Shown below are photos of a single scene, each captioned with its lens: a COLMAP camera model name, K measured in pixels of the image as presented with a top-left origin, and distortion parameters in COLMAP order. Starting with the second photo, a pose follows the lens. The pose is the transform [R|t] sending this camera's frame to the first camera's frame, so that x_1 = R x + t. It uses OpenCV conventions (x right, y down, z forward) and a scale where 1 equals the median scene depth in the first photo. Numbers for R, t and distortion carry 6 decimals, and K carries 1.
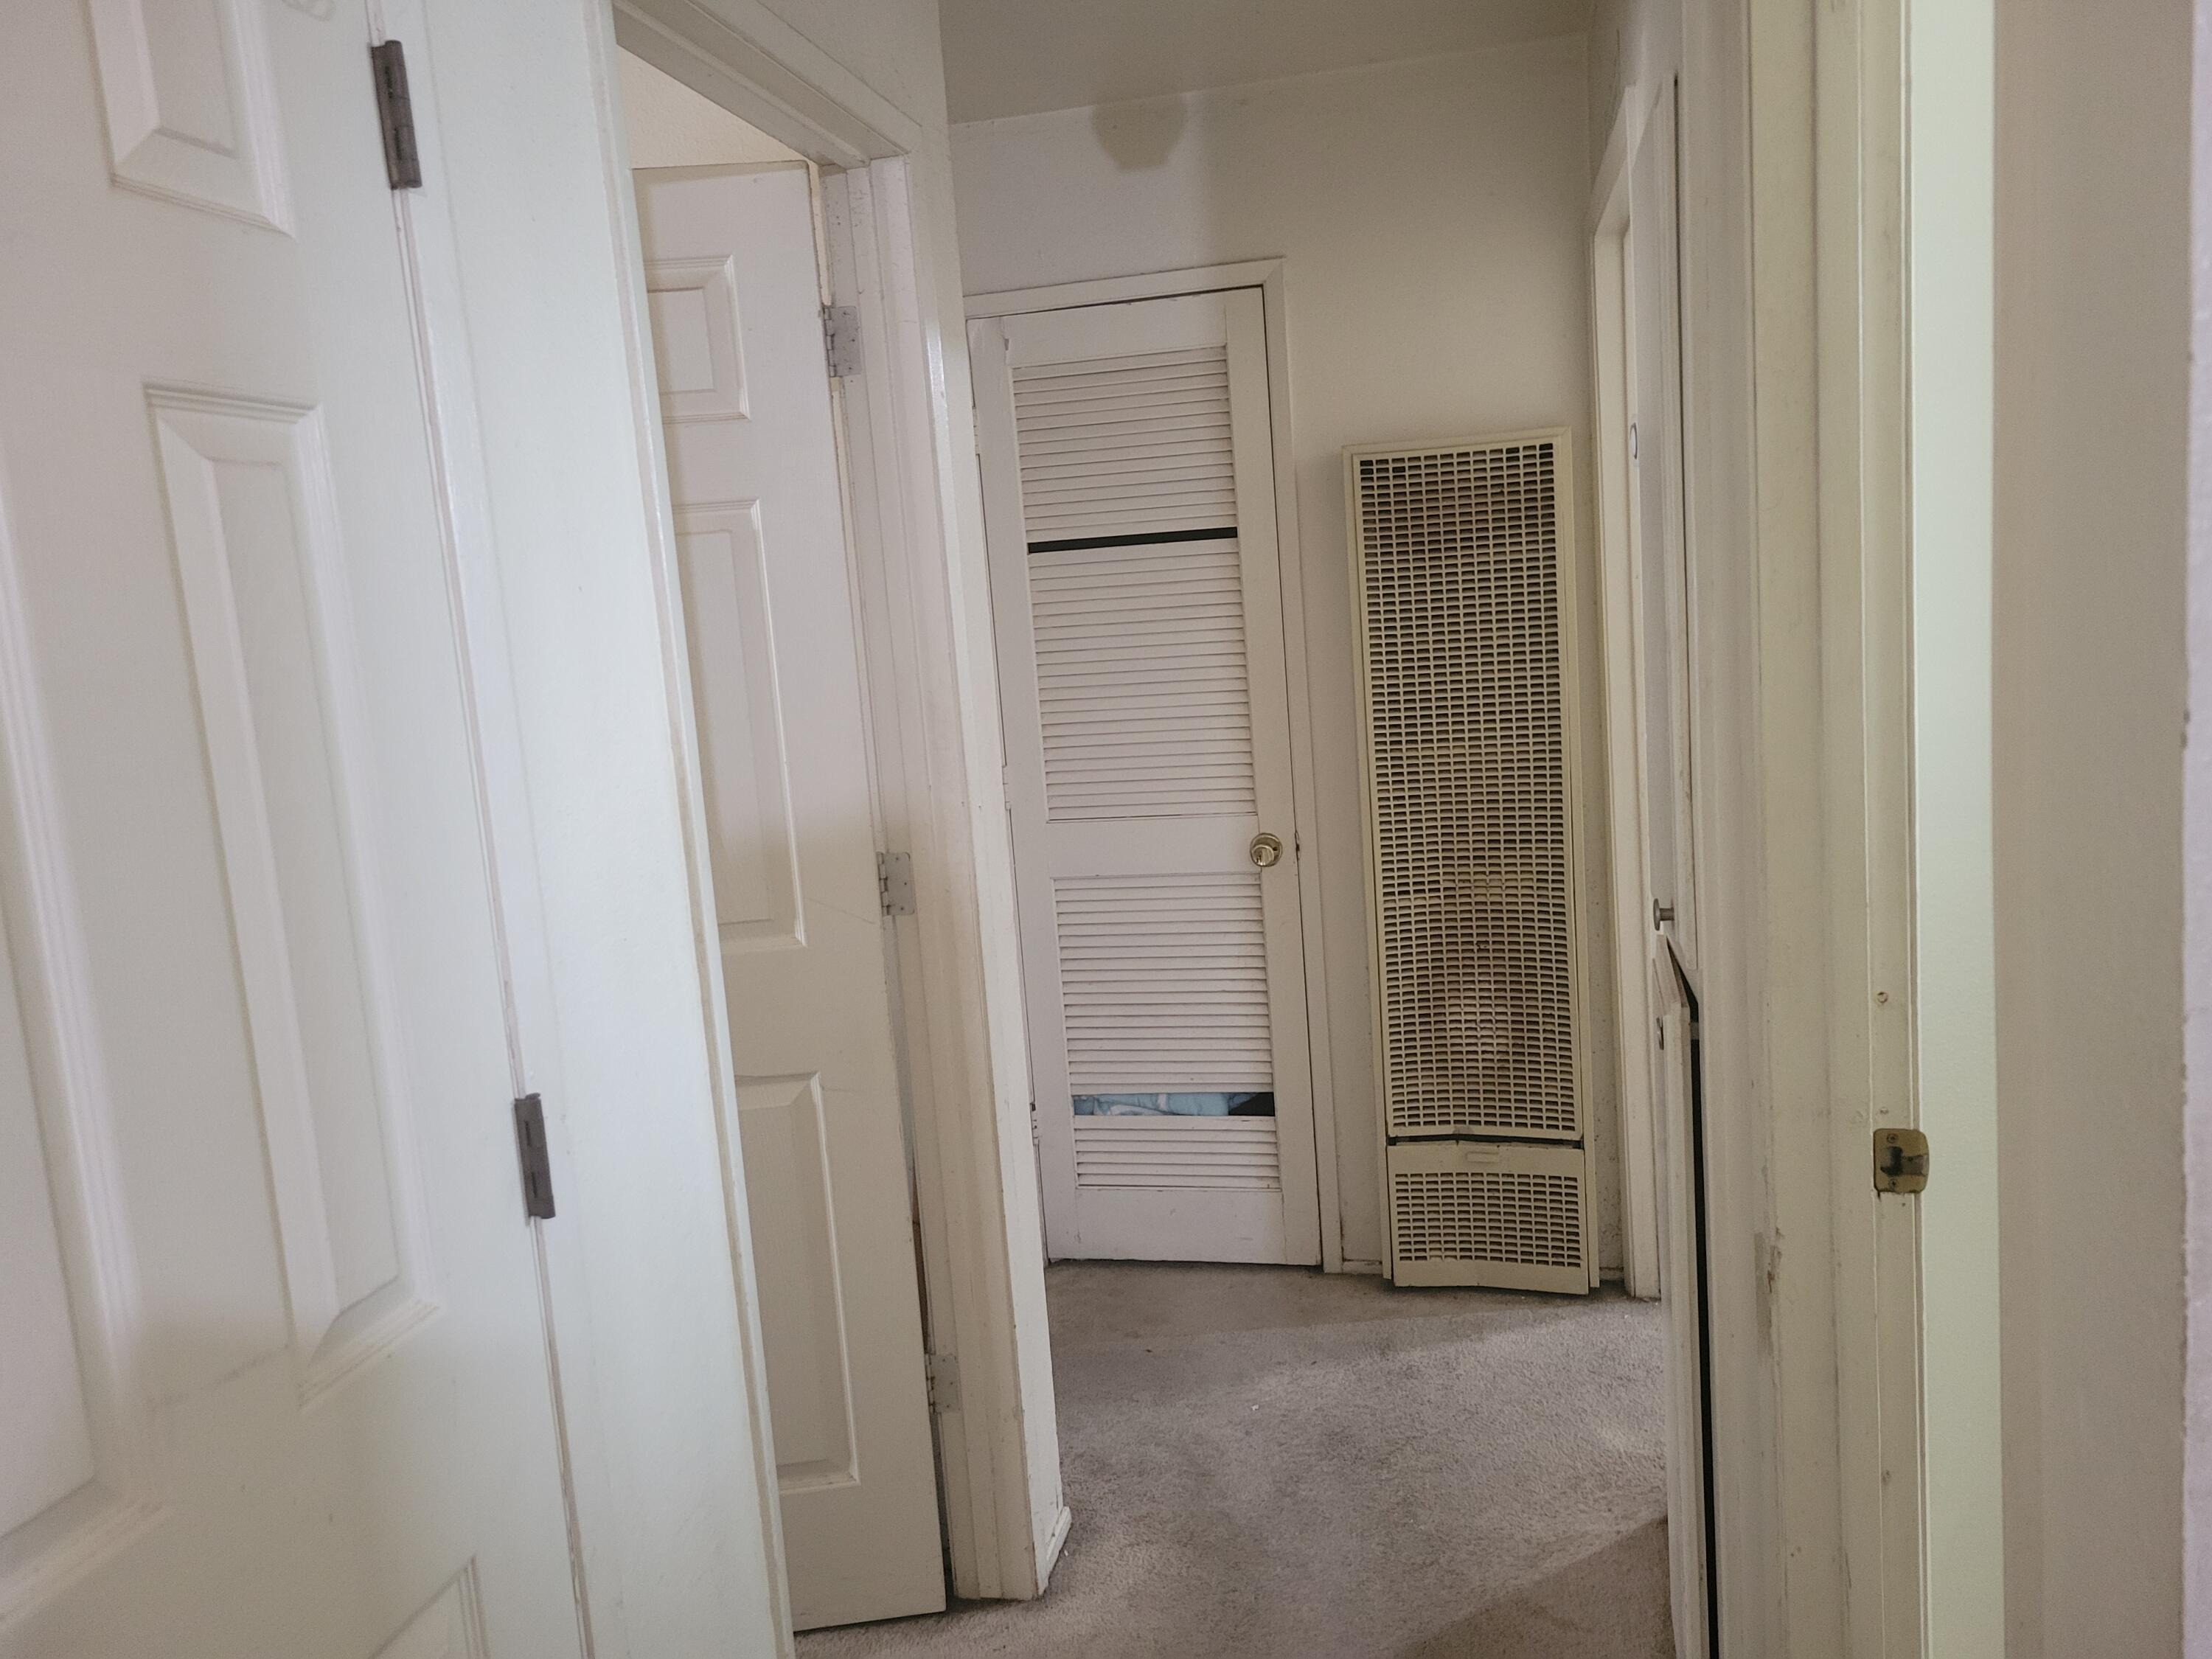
lens RADIAL K [[1652.1, 0, 1083.1], [0, 1652.1, 838.1], [0, 0, 1]] dist [0.057955, -0.041245]
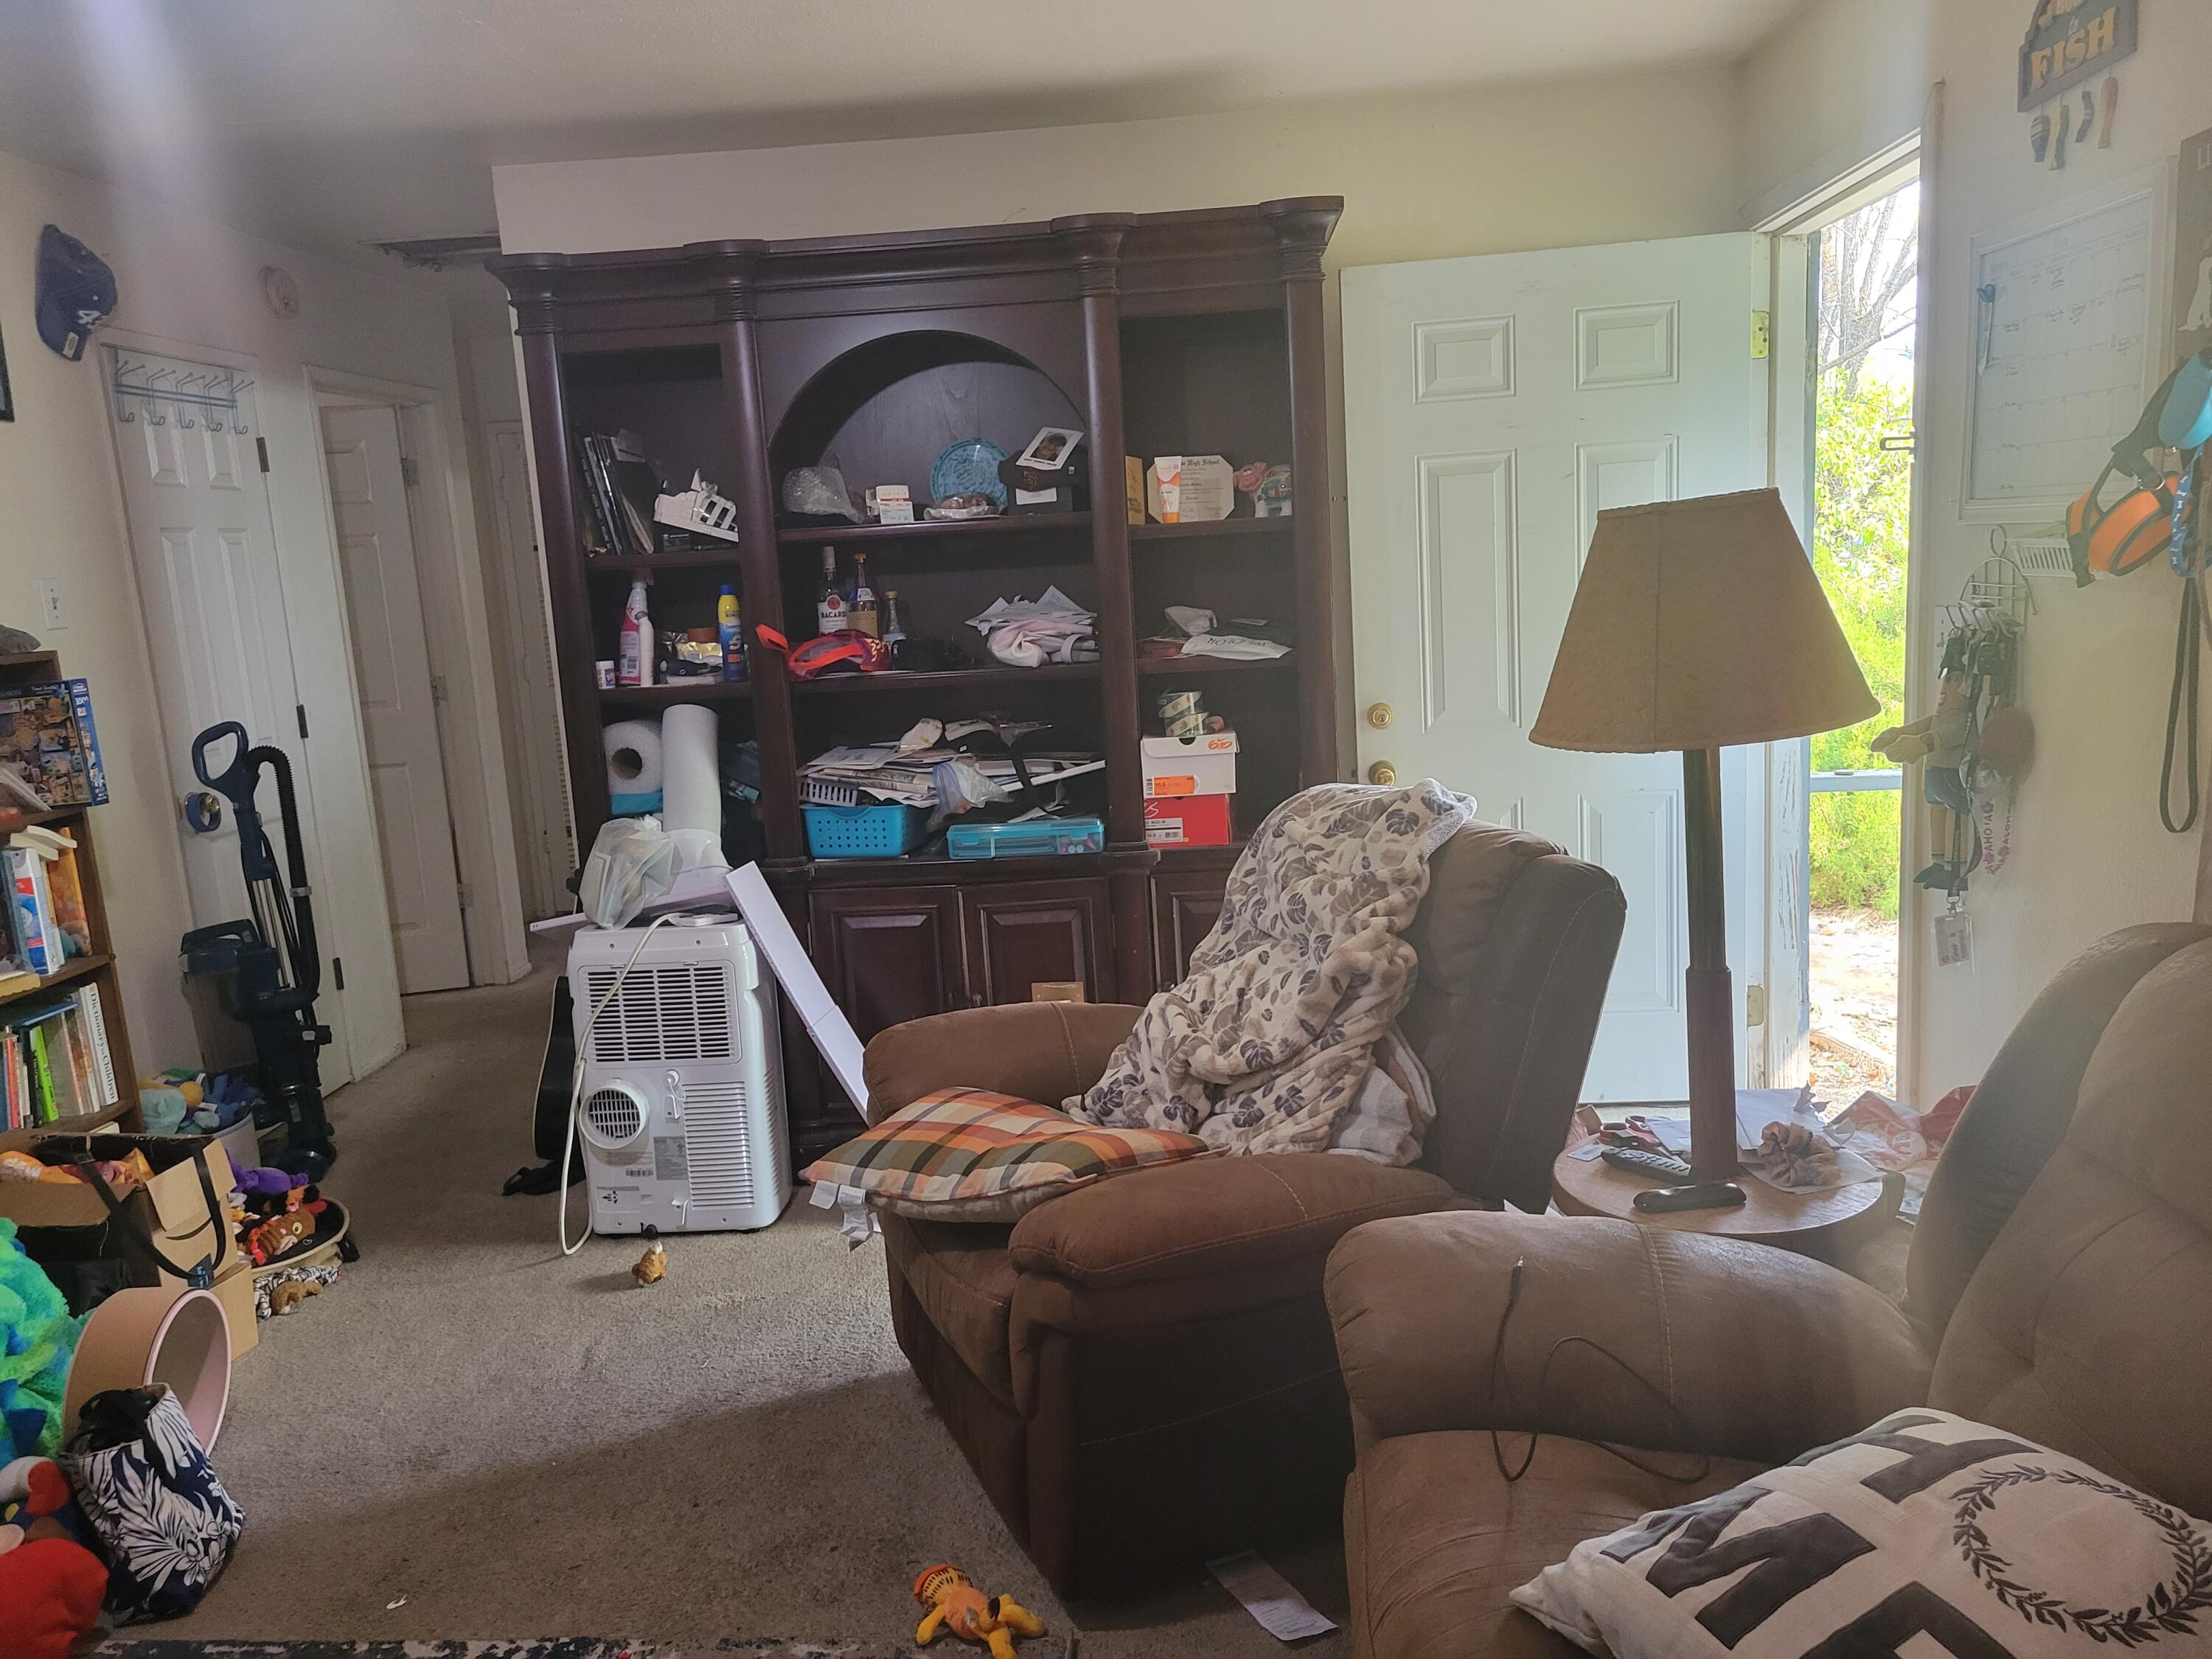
lens RADIAL K [[1652.1, 0, 1083.1], [0, 1652.1, 838.1], [0, 0, 1]] dist [0.057955, -0.041245]
pose [[0.985363, -0.016336, 0.169682, 0.426717], [0.014355, 0.999814, 0.012898, 0.239179], [-0.169862, -0.010274, 0.985414, -1.688856]]
